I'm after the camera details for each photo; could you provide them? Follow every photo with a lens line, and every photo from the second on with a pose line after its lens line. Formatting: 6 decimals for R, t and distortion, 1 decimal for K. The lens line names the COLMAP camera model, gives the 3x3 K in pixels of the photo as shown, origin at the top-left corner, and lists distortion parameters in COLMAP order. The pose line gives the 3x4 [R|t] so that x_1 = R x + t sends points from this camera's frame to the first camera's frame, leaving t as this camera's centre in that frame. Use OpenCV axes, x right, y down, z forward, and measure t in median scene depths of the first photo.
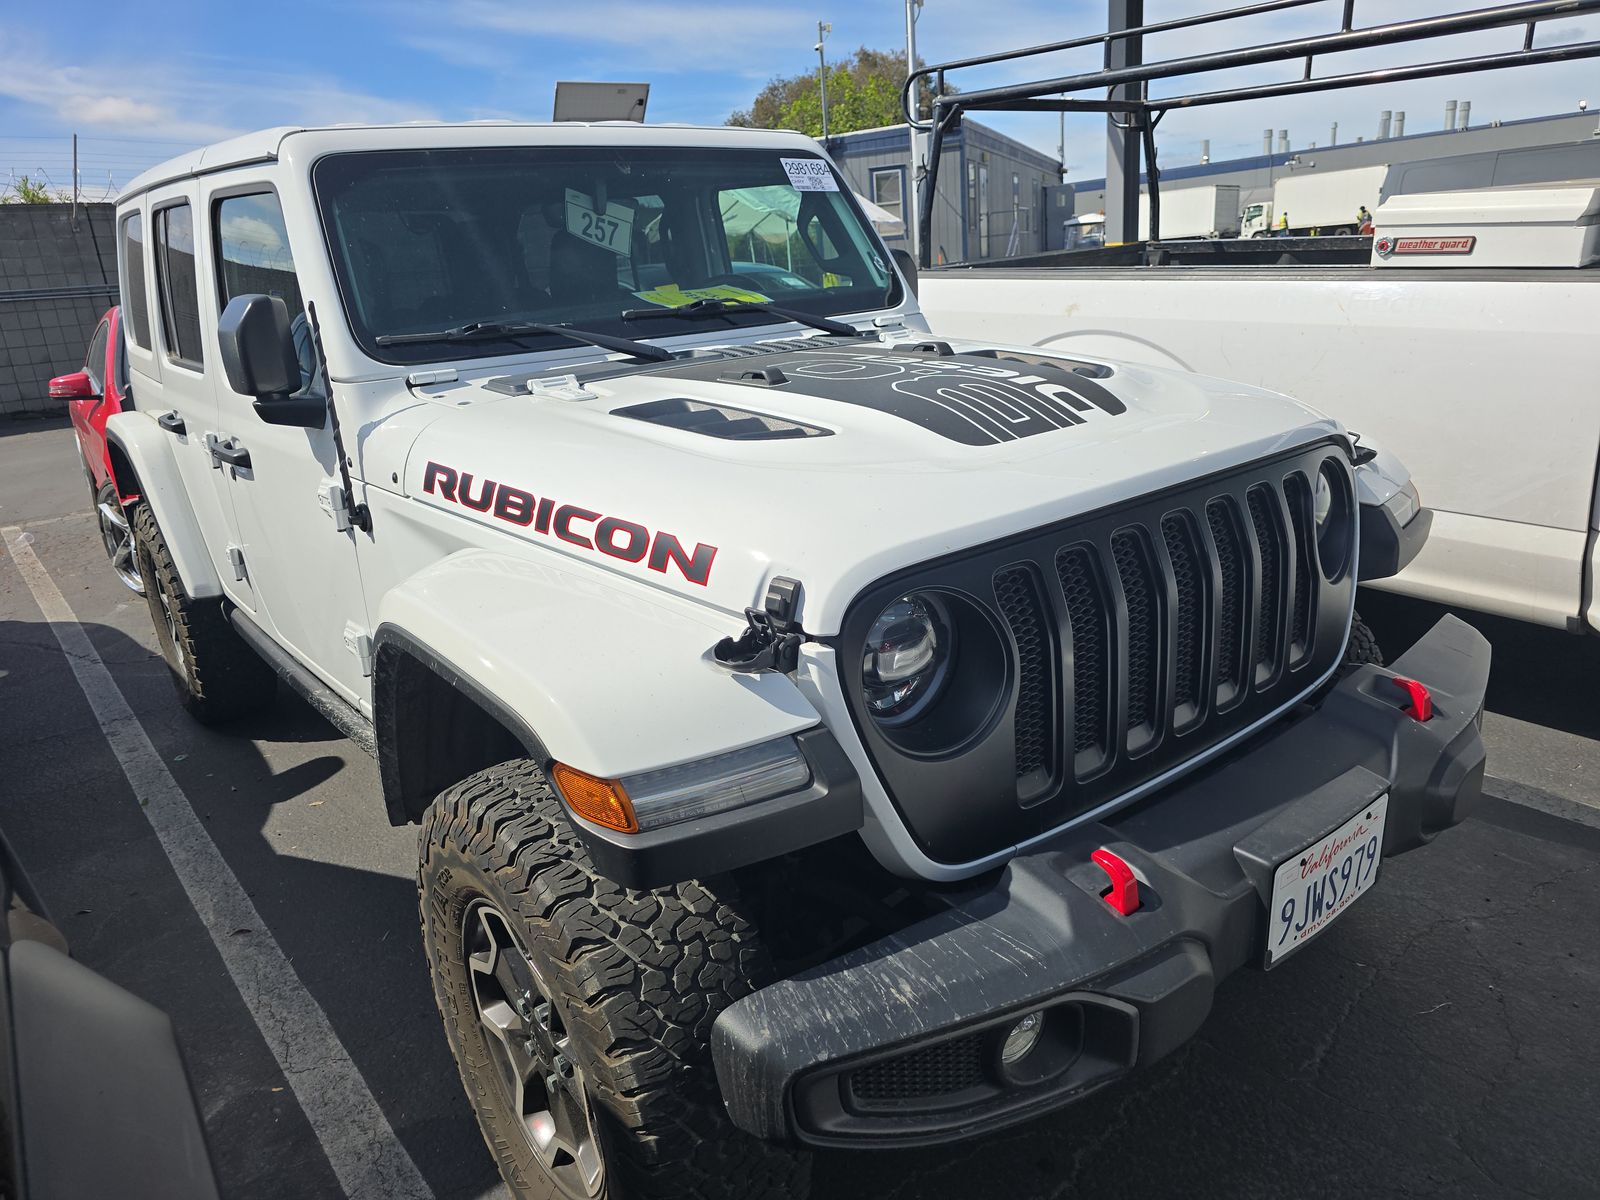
lens RADIAL K [[1160.4, 0, 797.1], [0, 1160.4, 601.0], [0, 0, 1]] dist [0.061418, -0.067343]
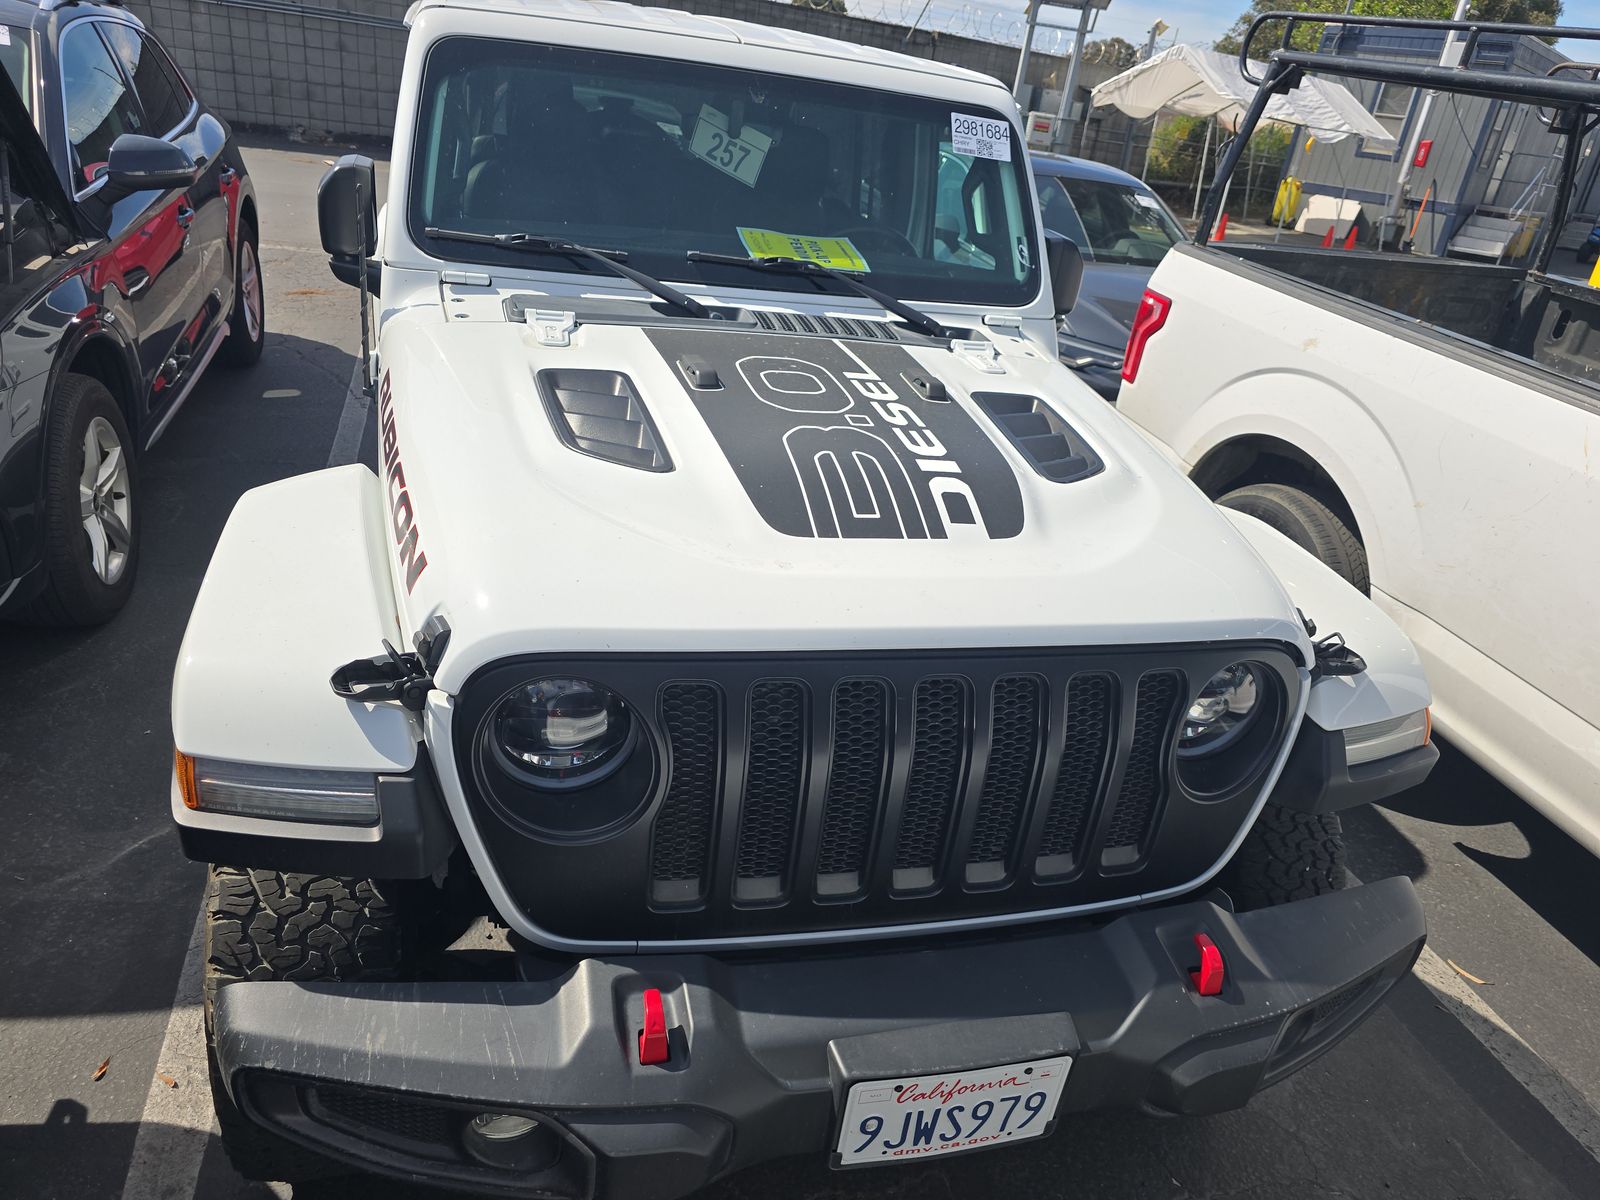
lens RADIAL K [[1160.4, 0, 797.1], [0, 1160.4, 601.0], [0, 0, 1]] dist [0.061418, -0.067343]
pose [[0.895224, 0.337699, -0.290745, 0.358770], [-0.295144, 0.938169, 0.180912, -0.200994], [0.333861, -0.076145, 0.939542, 0.100017]]
